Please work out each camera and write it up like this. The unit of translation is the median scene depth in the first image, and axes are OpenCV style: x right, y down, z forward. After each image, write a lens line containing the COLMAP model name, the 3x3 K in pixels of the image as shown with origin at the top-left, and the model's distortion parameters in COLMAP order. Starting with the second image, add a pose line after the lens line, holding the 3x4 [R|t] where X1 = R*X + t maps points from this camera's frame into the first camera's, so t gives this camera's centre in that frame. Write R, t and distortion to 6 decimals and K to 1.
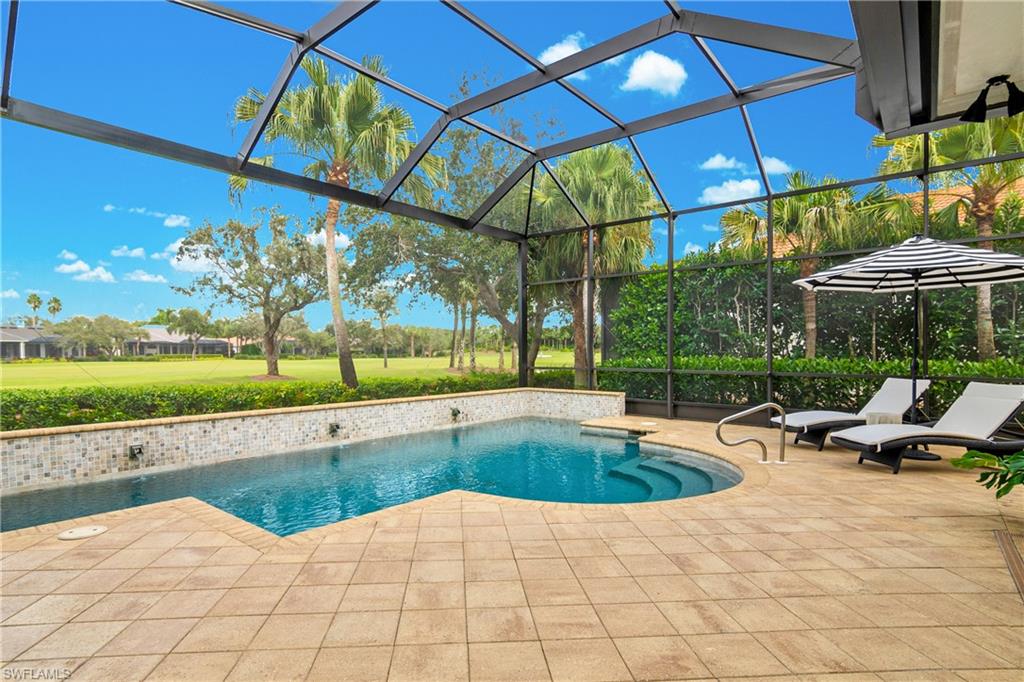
lens RADIAL K [[512.6, 0, 505.4], [0, 512.6, 348.8], [0, 0, 1]] dist [-0.002892, 0.000307]
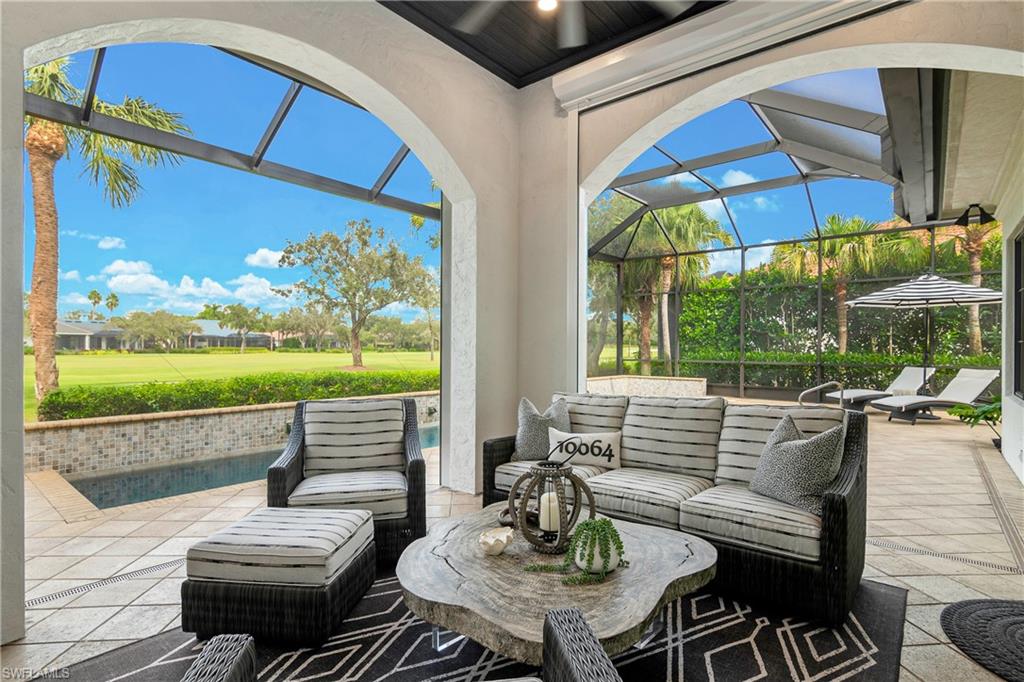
lens RADIAL K [[499.1, 0, 508.5], [0, 499.1, 345.3], [0, 0, 1]] dist [-0.002460, -0.000480]
pose [[0.999935, 0.005482, -0.009981, -0.269645], [-0.005446, 0.999979, 0.003629, -0.002759], [0.010001, -0.003575, 0.999944, -0.314287]]
